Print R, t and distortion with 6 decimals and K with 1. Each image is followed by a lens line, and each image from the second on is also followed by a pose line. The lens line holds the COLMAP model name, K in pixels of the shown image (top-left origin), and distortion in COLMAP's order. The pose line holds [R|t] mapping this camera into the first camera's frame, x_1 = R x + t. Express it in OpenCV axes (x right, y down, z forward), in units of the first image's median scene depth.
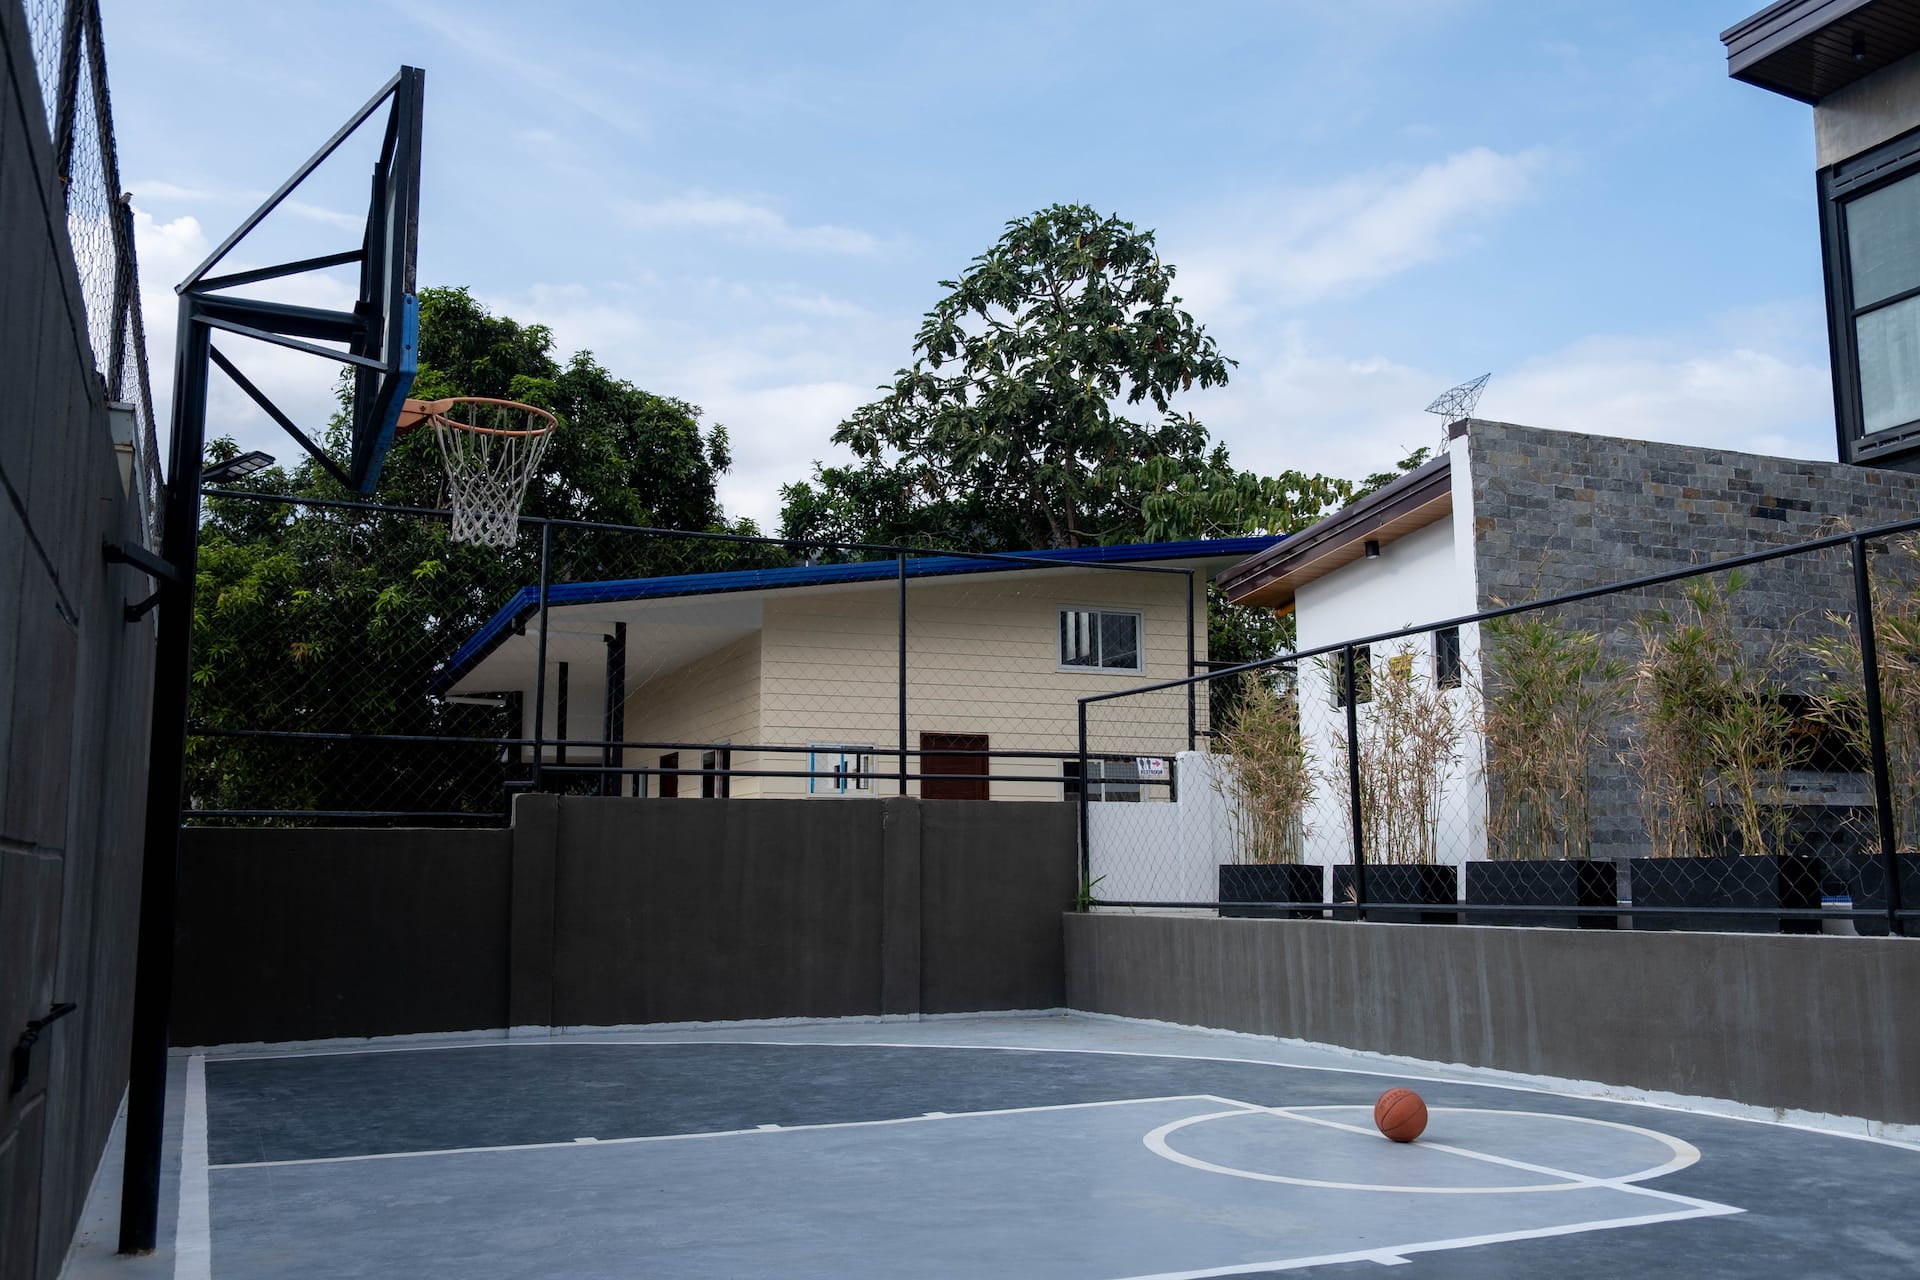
lens RADIAL K [[1683.6, 0, 957.5], [0, 1683.6, 629.1], [0, 0, 1]] dist [0.012673, -0.019608]
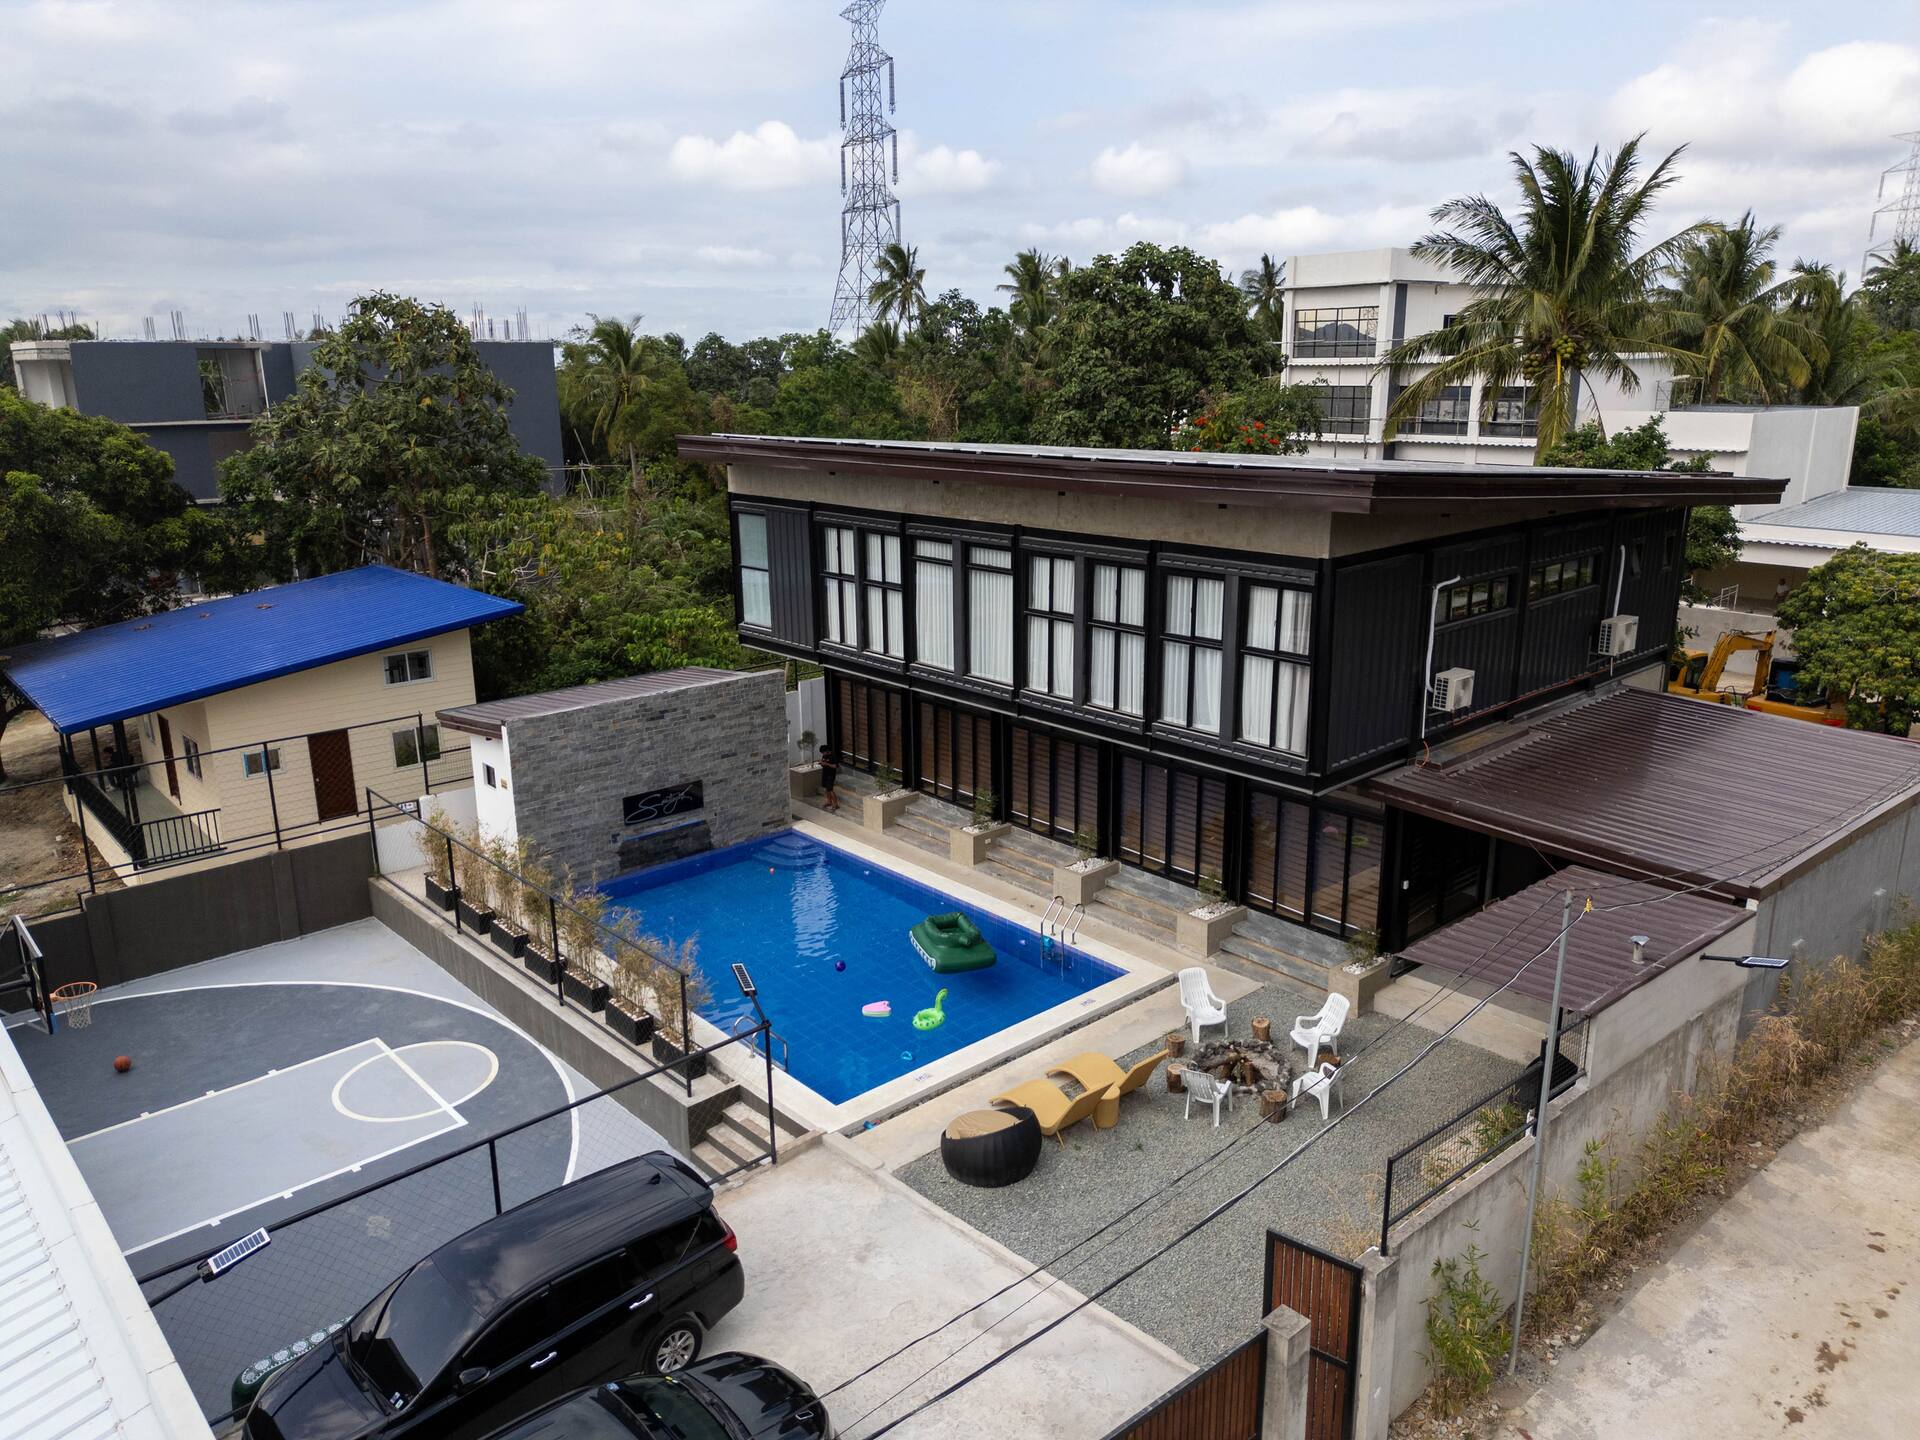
lens RADIAL K [[1399.2, 0, 956.9], [0, 1399.2, 716.4], [0, 0, 1]] dist [0.002415, 0.001051]
pose [[0.951000, -0.086858, 0.296740, 0.278404], [-0.038297, 0.919251, 0.391806, -0.805064], [-0.306809, -0.383972, 0.870881, -0.798105]]
